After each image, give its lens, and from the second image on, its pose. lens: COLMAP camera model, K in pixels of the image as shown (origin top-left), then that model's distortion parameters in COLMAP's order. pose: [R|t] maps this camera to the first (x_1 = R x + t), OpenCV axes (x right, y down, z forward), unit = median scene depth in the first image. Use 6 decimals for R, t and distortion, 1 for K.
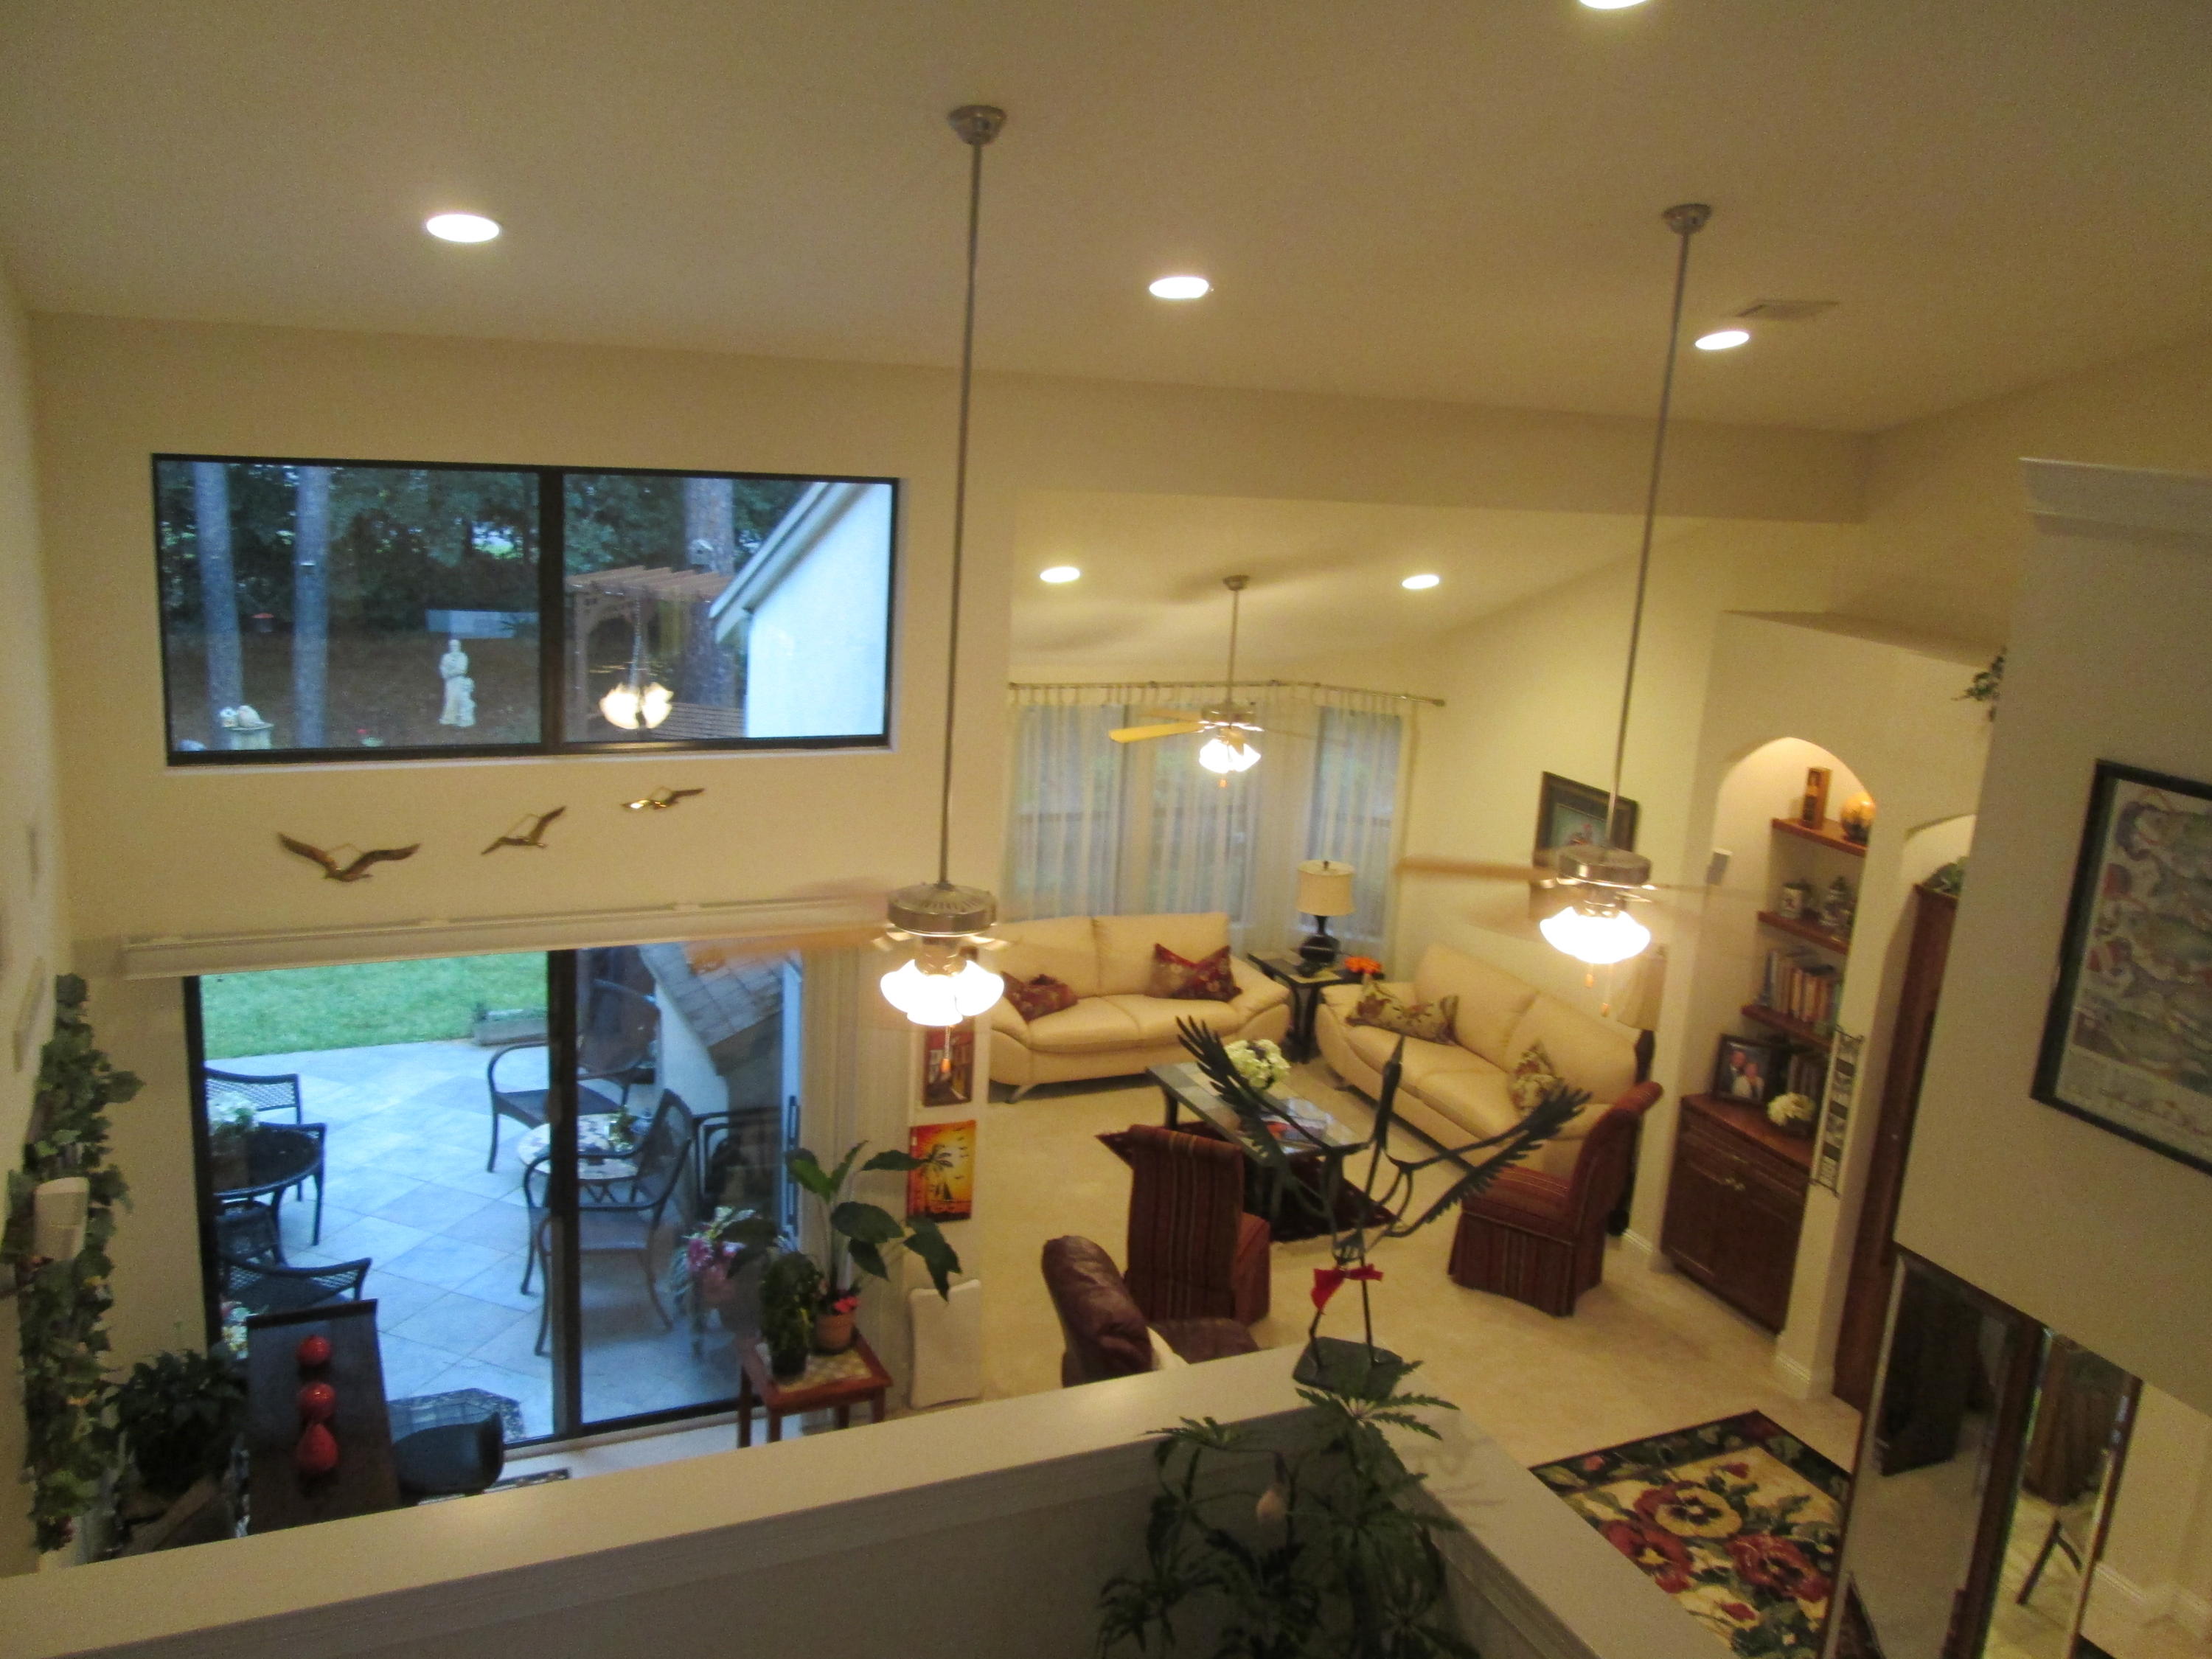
lens RADIAL K [[1845.3, 0, 1105.4], [0, 1845.3, 837.0], [0, 0, 1]] dist [-0.036632, 0.007905]
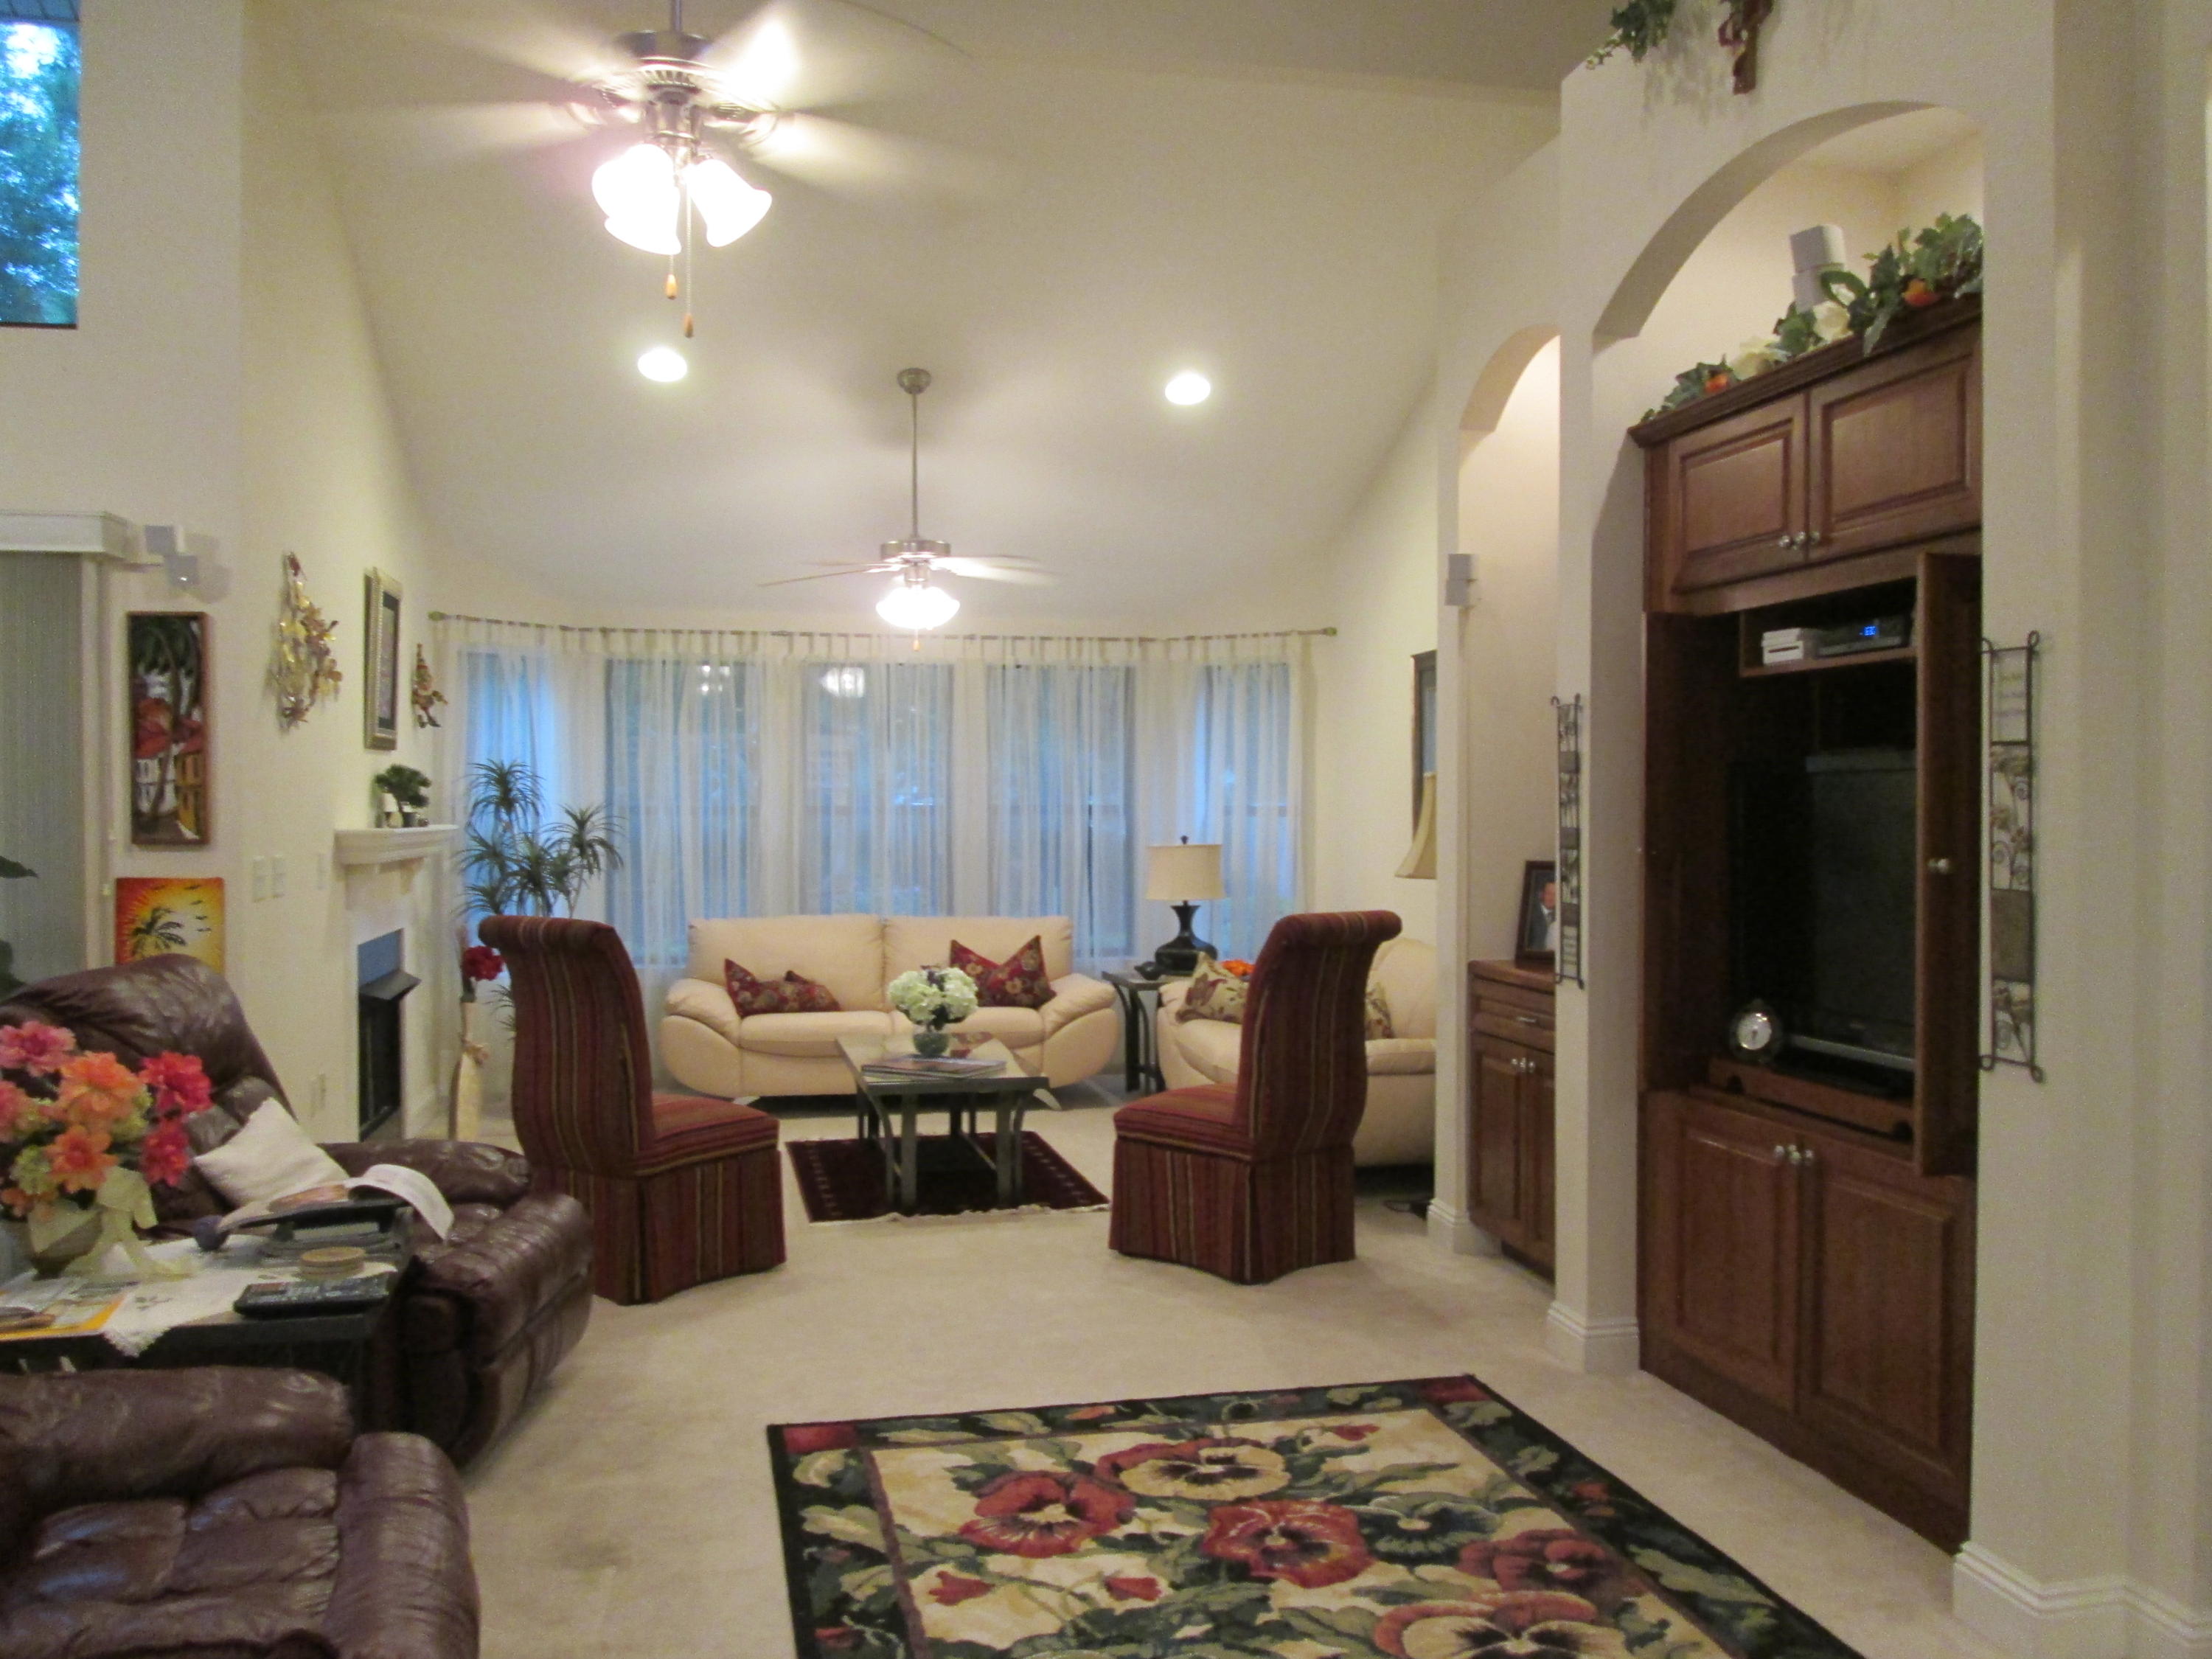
lens RADIAL K [[1845.3, 0, 1100.2], [0, 1845.3, 825.7], [0, 0, 1]] dist [-0.036632, 0.007905]
pose [[0.970041, -0.065294, -0.234004, 0.366295], [0.006387, 0.969727, -0.244108, 0.269904], [0.242859, 0.235300, 0.941092, 0.376248]]
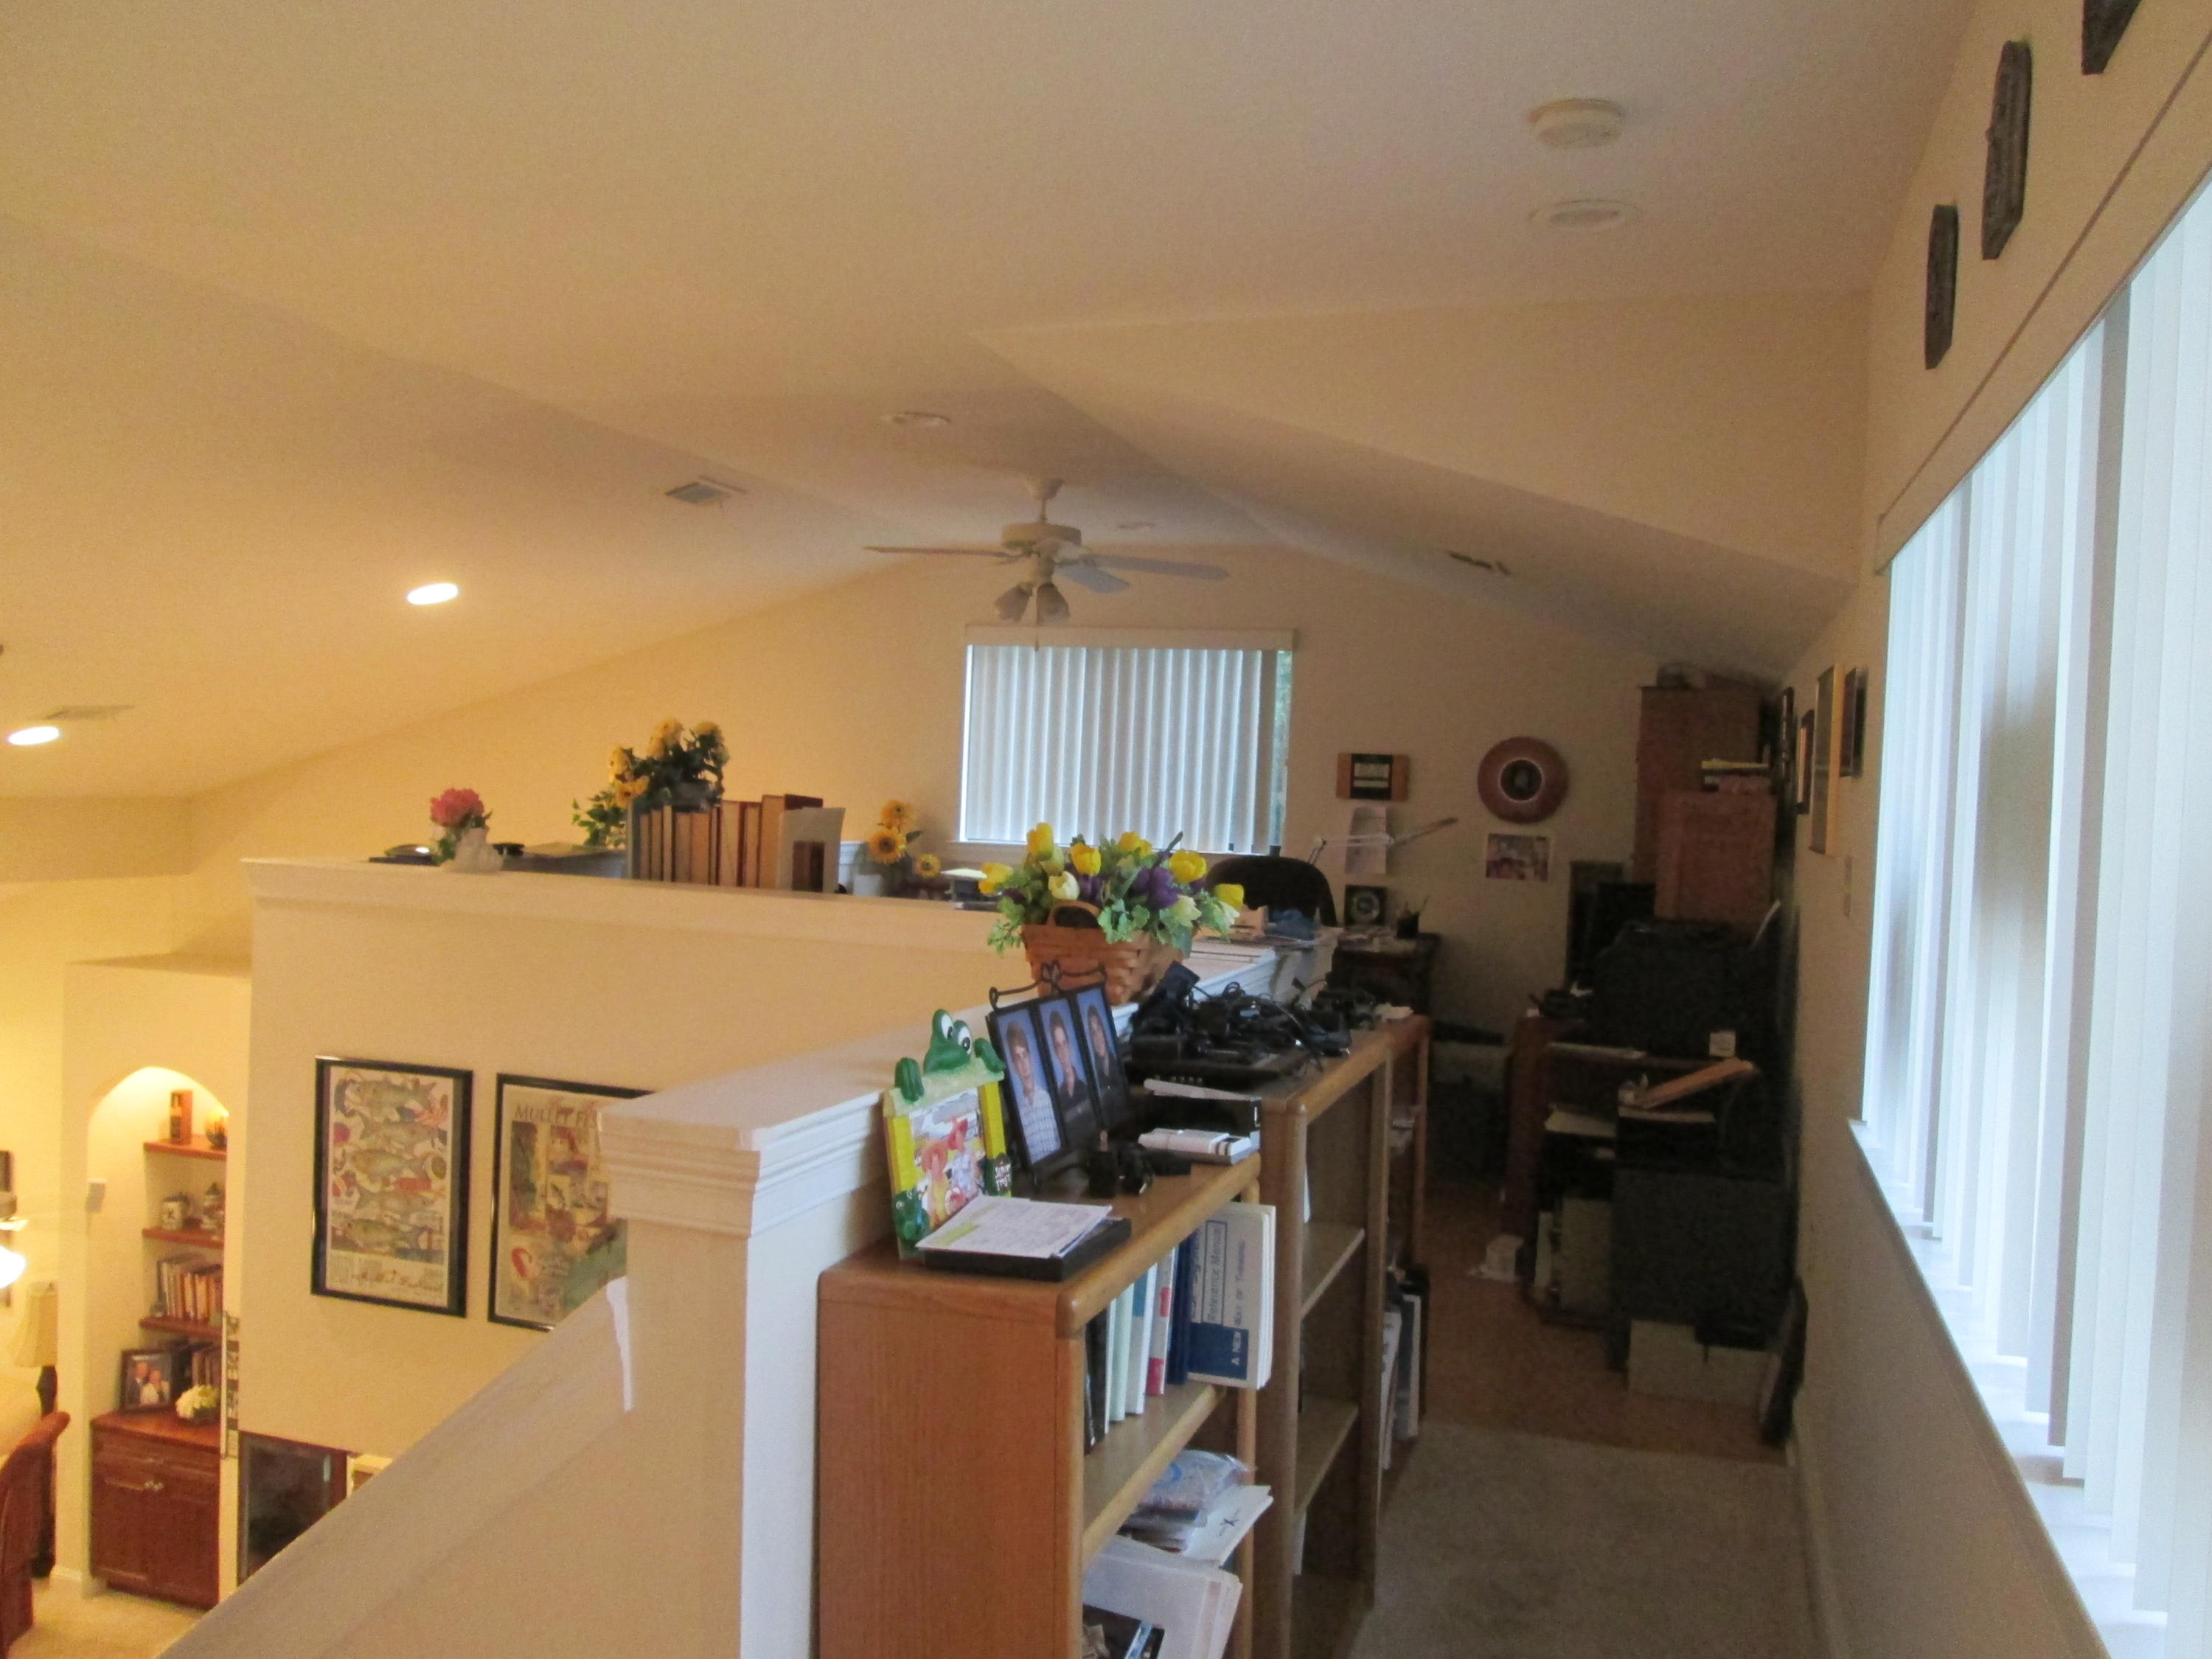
lens RADIAL K [[1845.3, 0, 1091.7], [0, 1845.3, 819.5], [0, 0, 1]] dist [-0.036632, 0.007905]
pose [[0.680127, -0.053725, 0.731123, -0.044132], [0.182613, 0.978290, -0.097988, 0.012258], [-0.709985, 0.200157, 0.675172, -0.195707]]
